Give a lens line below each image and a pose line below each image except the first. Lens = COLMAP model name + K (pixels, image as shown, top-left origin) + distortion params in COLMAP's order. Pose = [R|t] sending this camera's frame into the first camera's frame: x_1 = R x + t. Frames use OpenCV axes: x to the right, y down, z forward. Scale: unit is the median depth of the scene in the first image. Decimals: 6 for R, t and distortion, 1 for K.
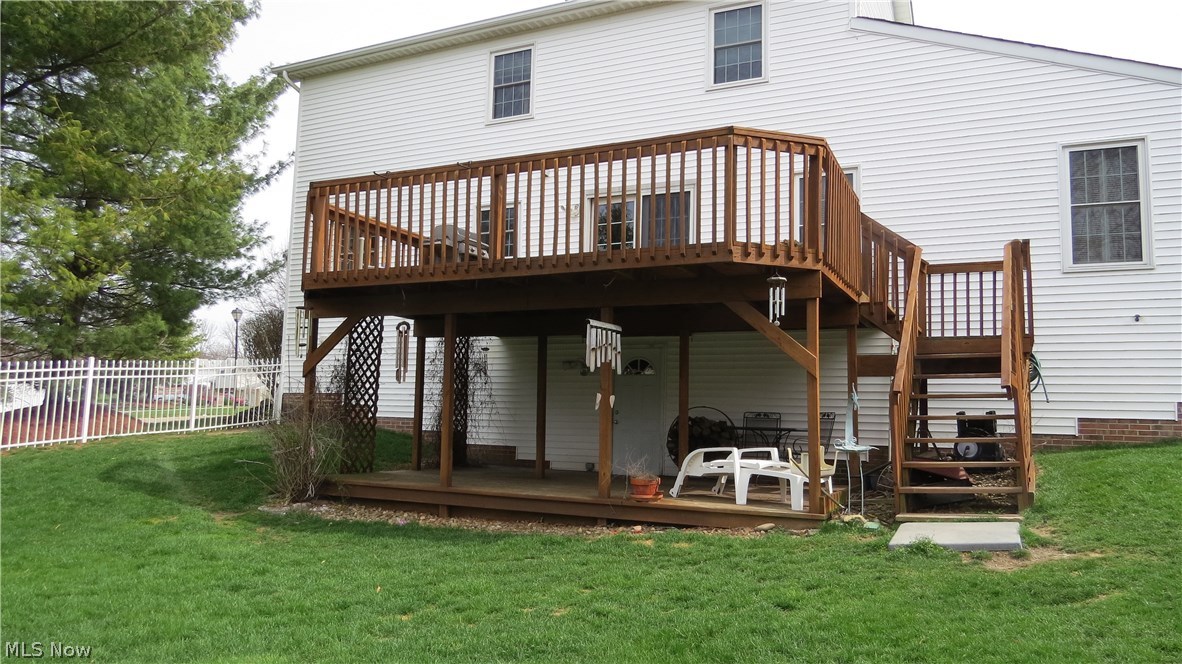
lens RADIAL K [[882.9, 0, 591.0], [0, 882.9, 332.0], [0, 0, 1]] dist [-0.005508, 0.000446]
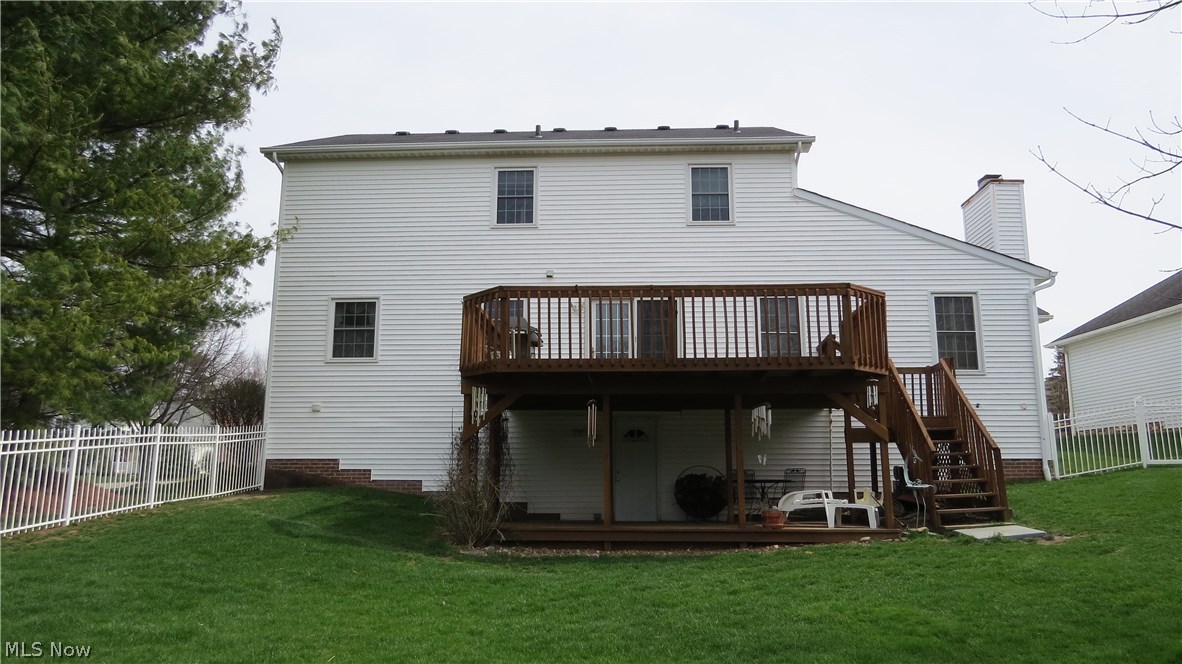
lens RADIAL K [[923.0, 0, 591.0], [0, 923.0, 332.0], [0, 0, 1]] dist [0.038207, 0.000690]
pose [[0.905435, 0.048223, 0.421737, -0.690880], [-0.018171, 0.997019, -0.074993, -0.009045], [-0.424096, 0.060238, 0.903612, -0.216198]]
